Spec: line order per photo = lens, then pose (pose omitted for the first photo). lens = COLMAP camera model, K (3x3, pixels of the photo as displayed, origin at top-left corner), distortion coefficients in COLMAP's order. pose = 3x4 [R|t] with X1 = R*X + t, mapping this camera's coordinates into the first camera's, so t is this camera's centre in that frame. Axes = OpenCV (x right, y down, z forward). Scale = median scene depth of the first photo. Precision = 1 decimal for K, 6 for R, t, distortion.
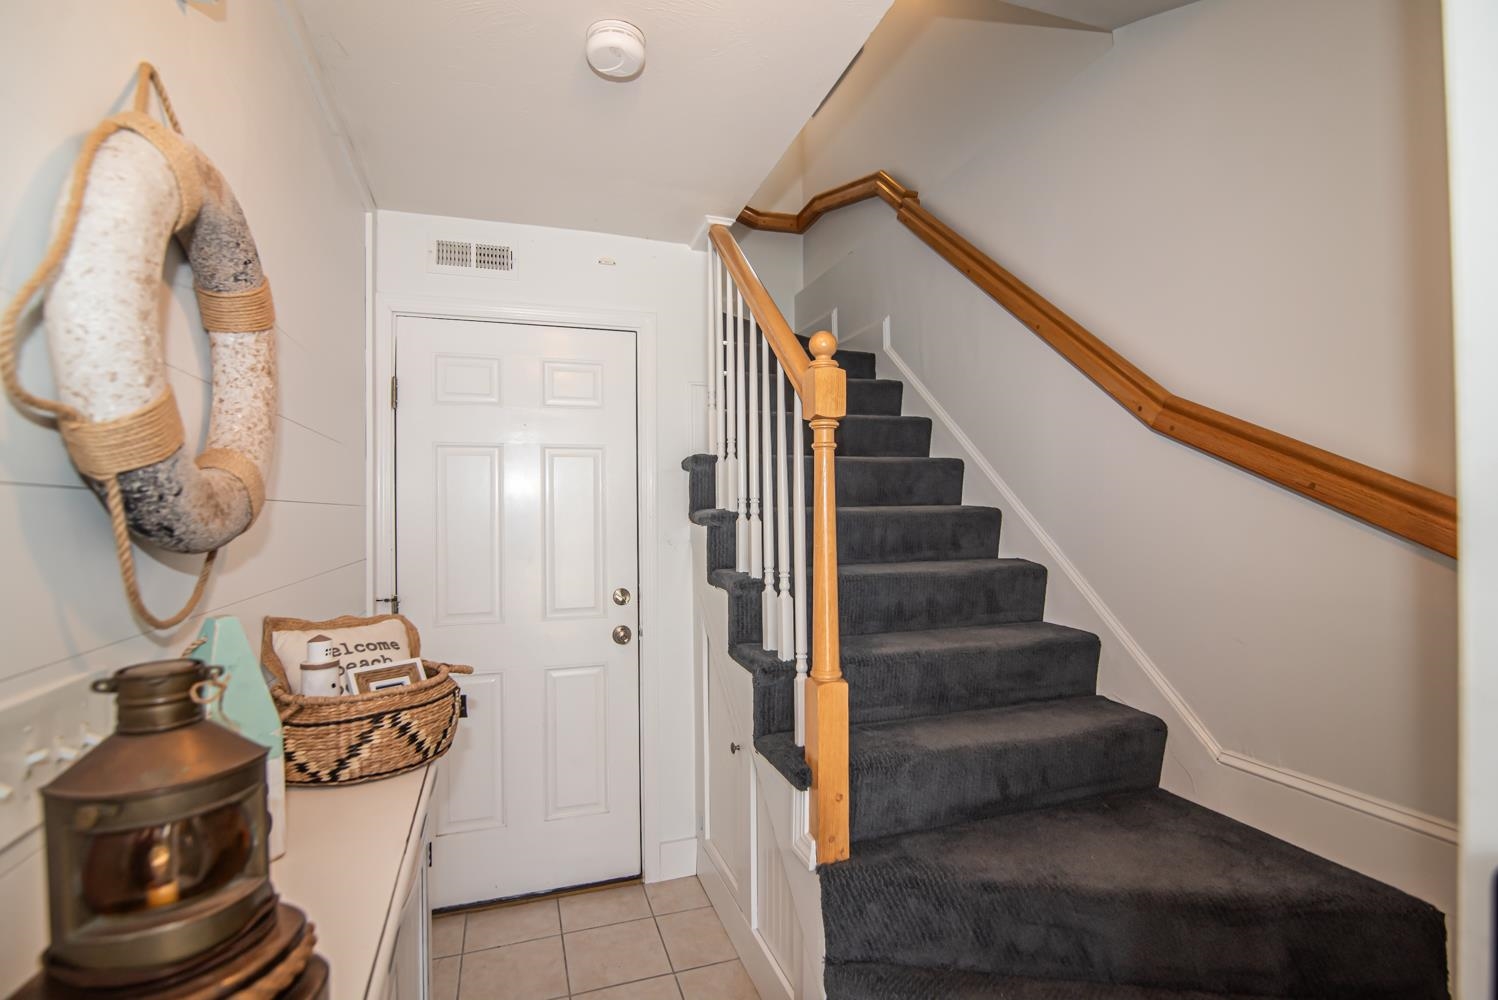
lens RADIAL K [[690.1, 0, 748.0], [0, 690.1, 507.8], [0, 0, 1]] dist [-0.015352, 0.000021]
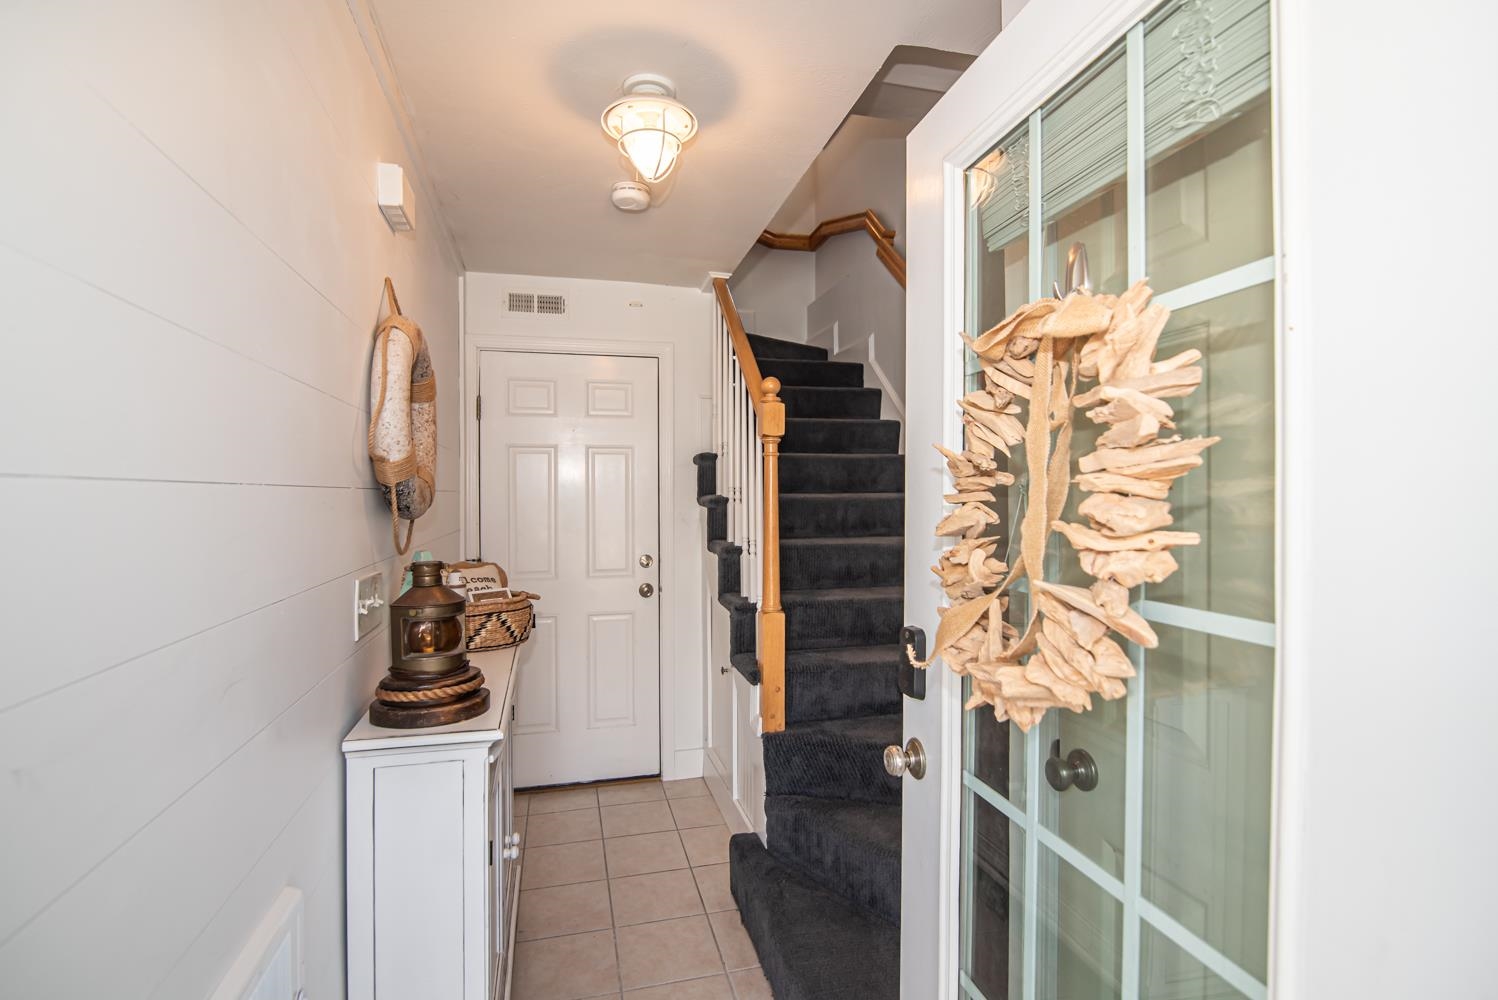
lens RADIAL K [[673.1, 0, 750.7], [0, 673.1, 500.3], [0, 0, 1]] dist [-0.011473, 0.000021]
pose [[0.998305, 0.007385, -0.057720, 0.116640], [-0.006485, 0.999855, 0.015771, -0.010668], [0.057828, -0.015370, 0.998208, -0.348125]]
